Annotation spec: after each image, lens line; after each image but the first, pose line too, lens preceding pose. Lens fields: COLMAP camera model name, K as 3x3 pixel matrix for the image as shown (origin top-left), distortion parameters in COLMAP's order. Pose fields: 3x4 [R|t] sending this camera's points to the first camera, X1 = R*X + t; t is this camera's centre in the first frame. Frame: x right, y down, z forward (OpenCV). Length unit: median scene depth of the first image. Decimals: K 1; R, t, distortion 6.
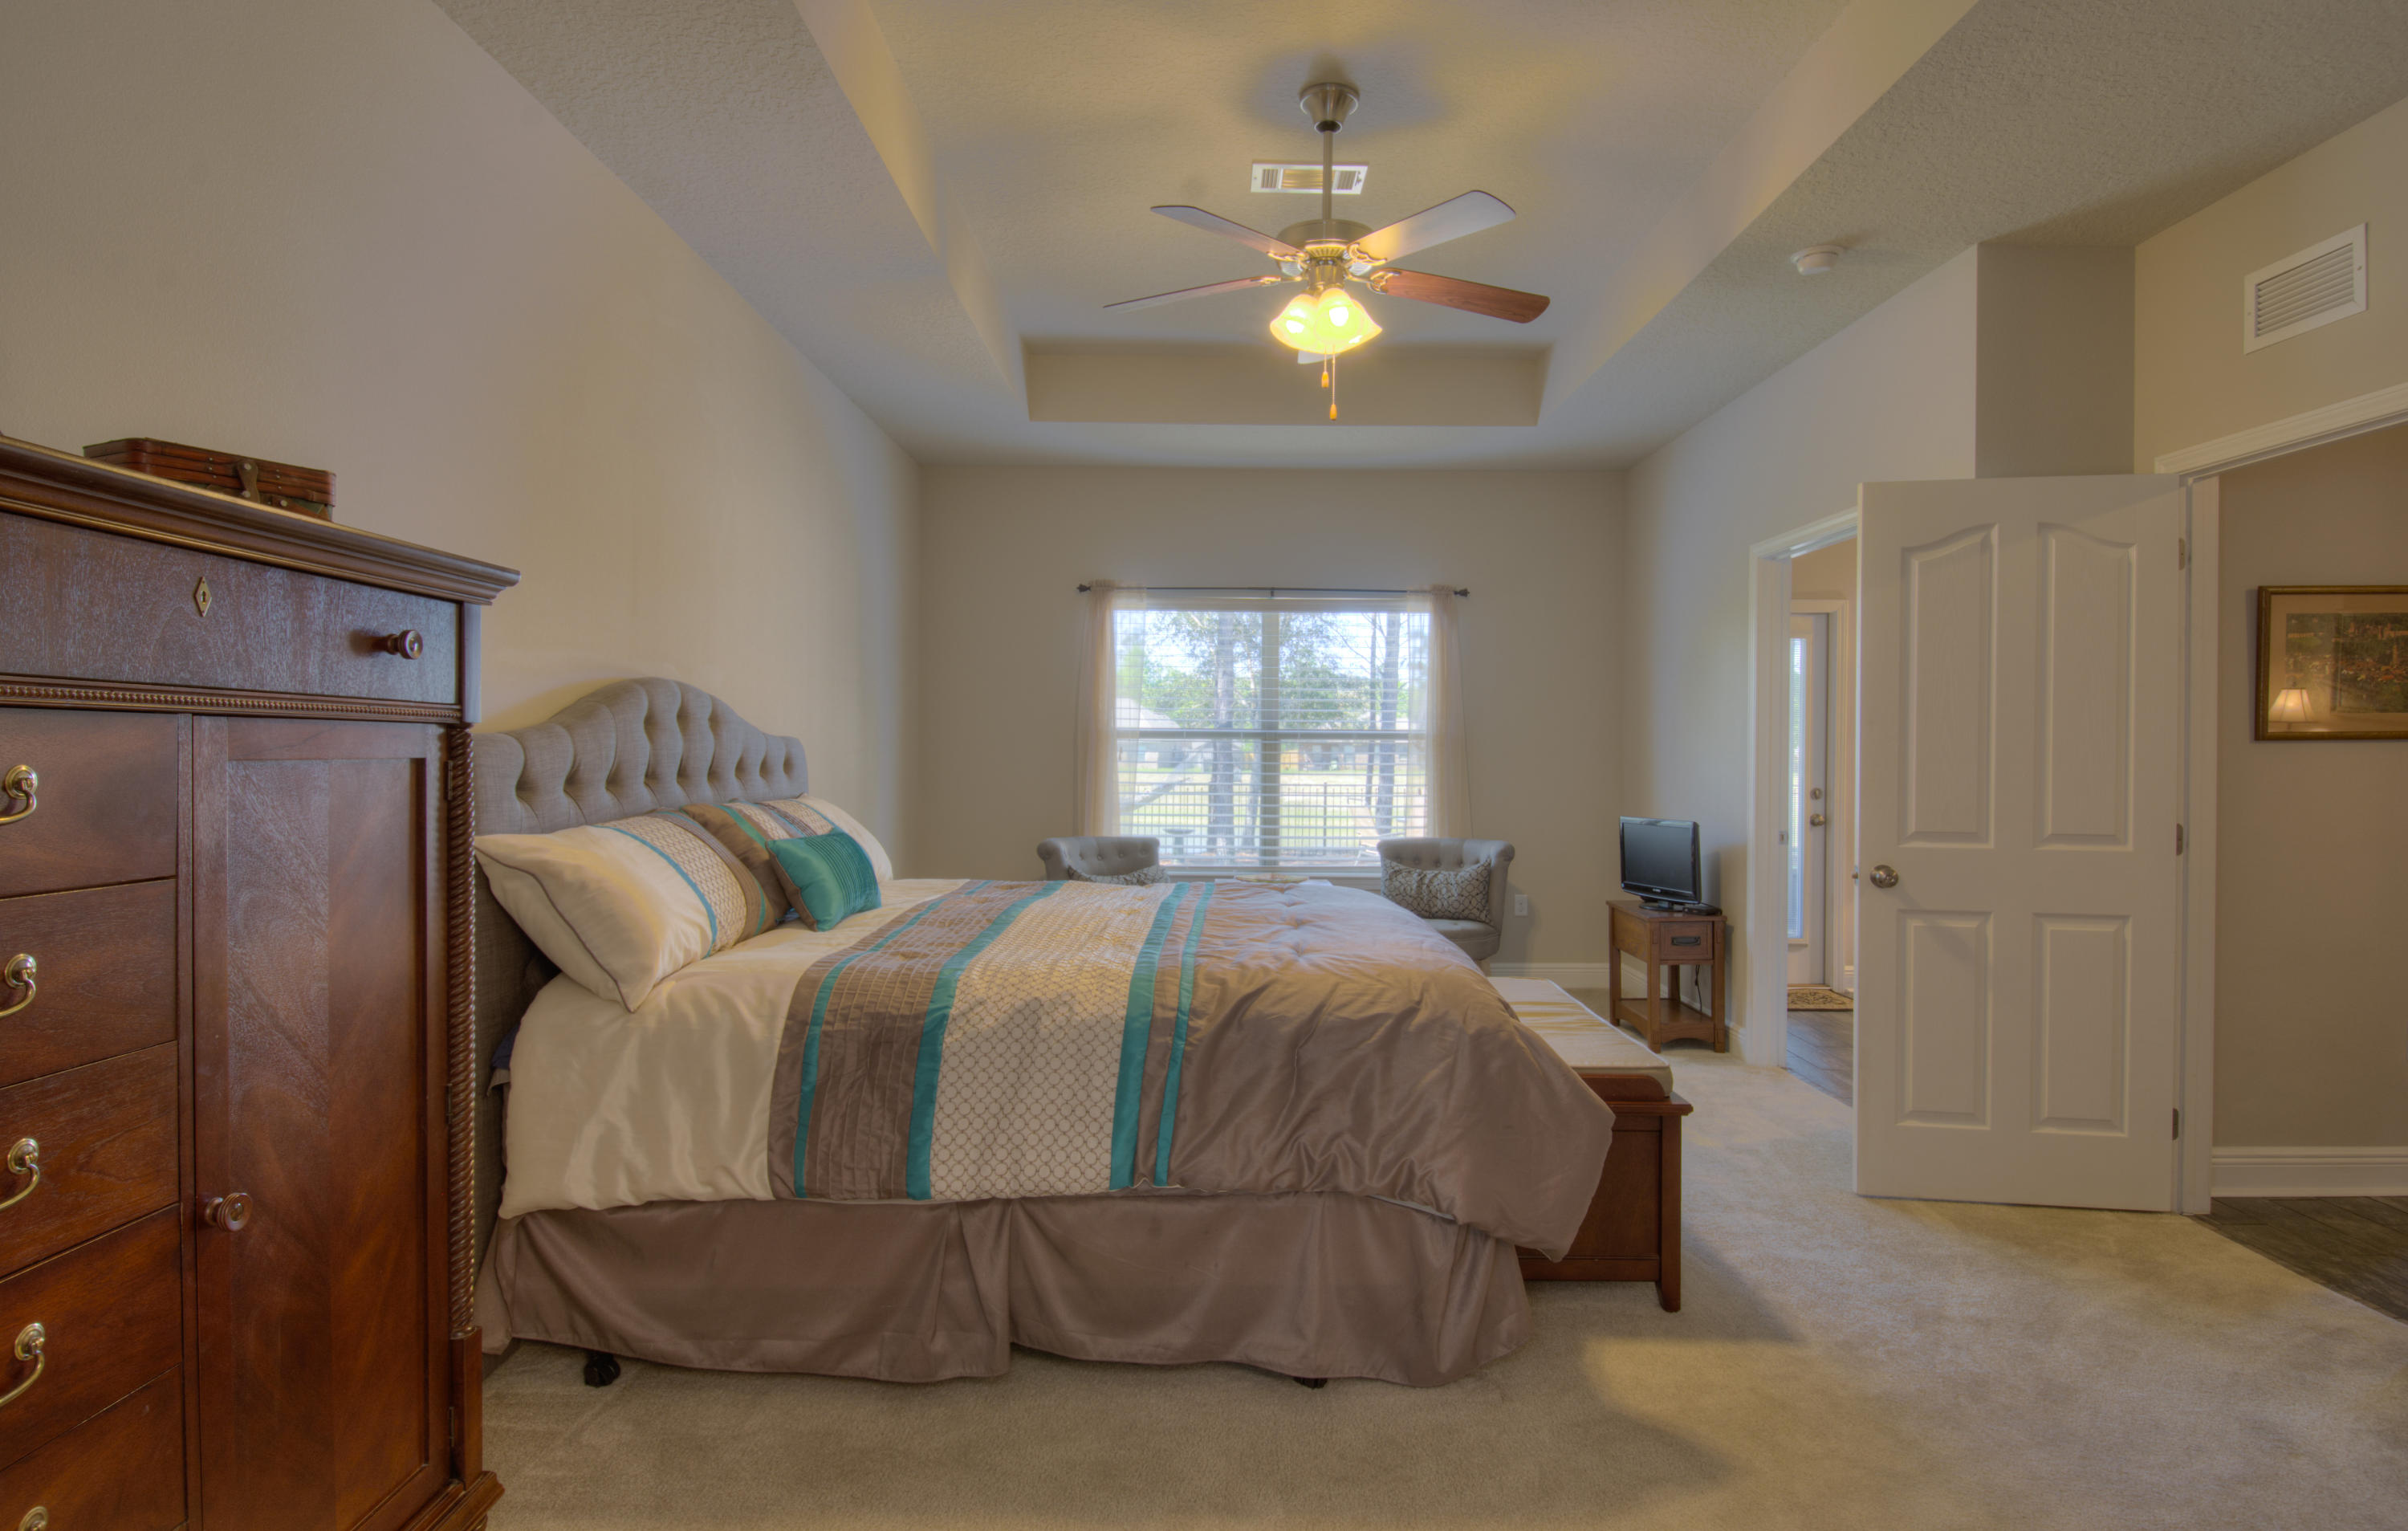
lens RADIAL K [[1293.9, 0, 1204.0], [0, 1293.9, 765.5], [0, 0, 1]] dist [0.018311, -0.001223]
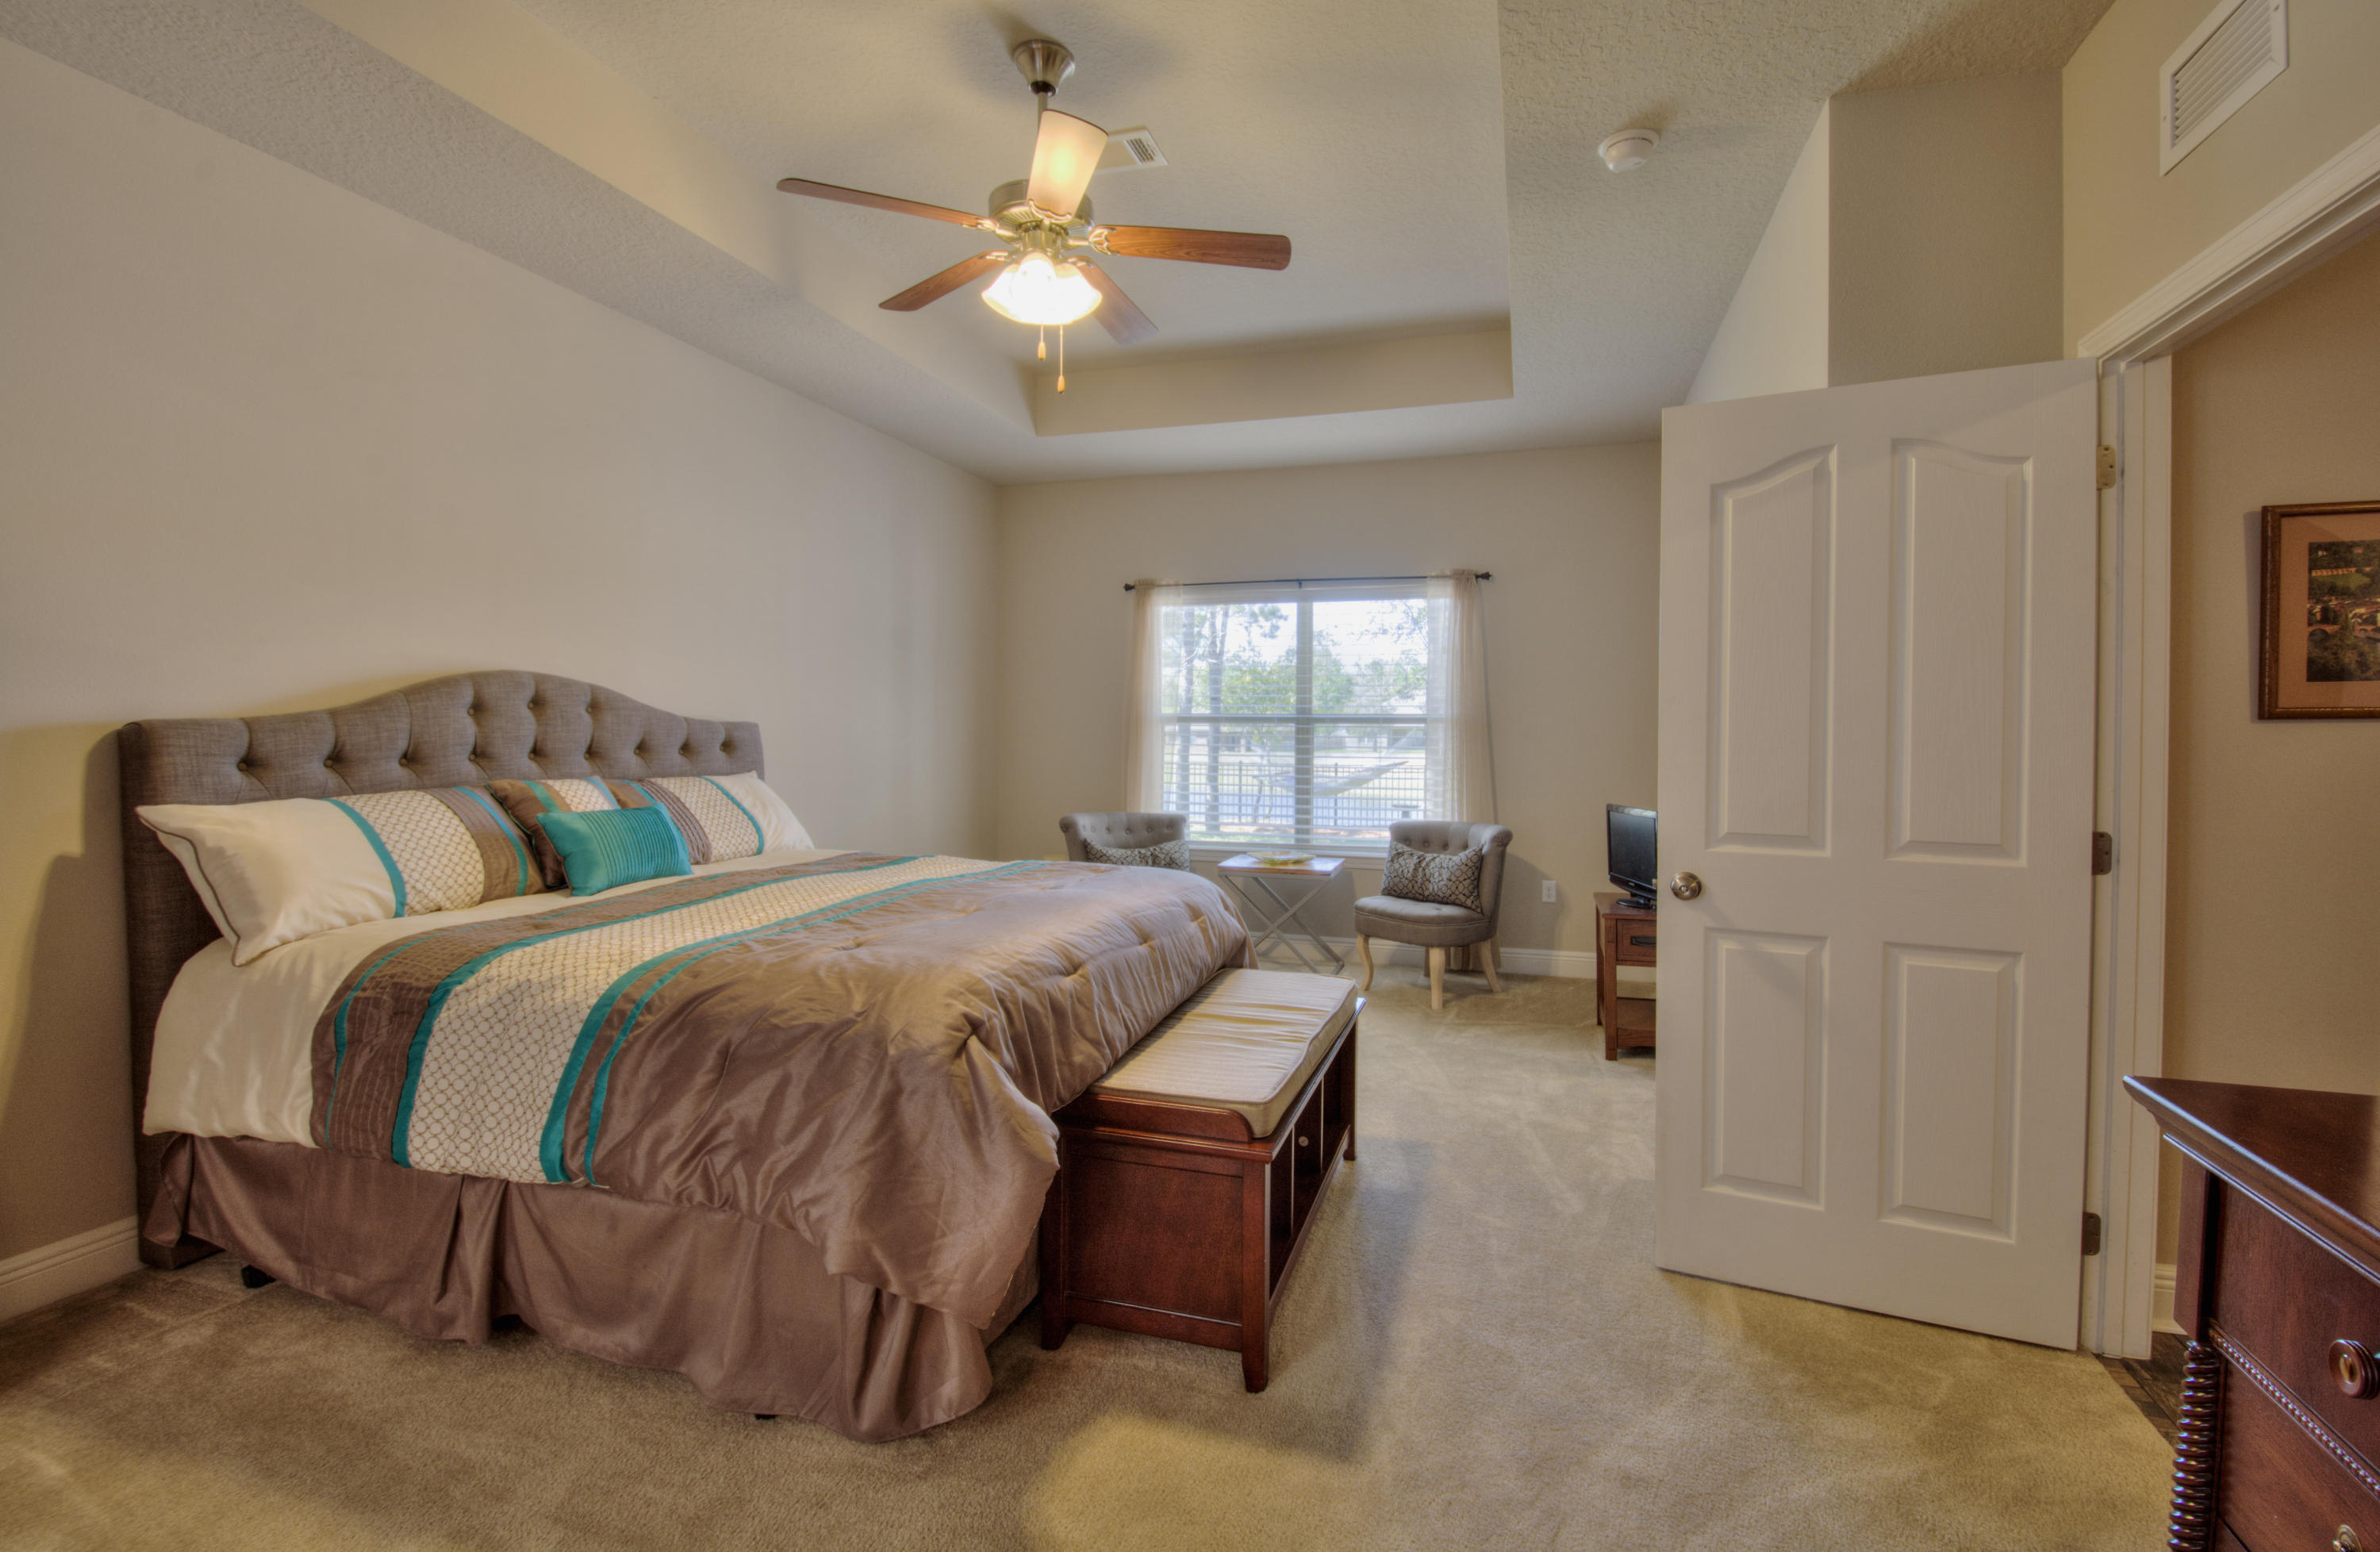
lens RADIAL K [[1071.0, 0, 1192.1], [0, 1071.0, 756.1], [0, 0, 1]] dist [-0.001979, -0.000928]
pose [[0.952178, 0.006802, -0.305468, 0.439310], [-0.004392, 0.999954, 0.008576, -0.001541], [0.305512, -0.006825, 0.952164, 0.267270]]
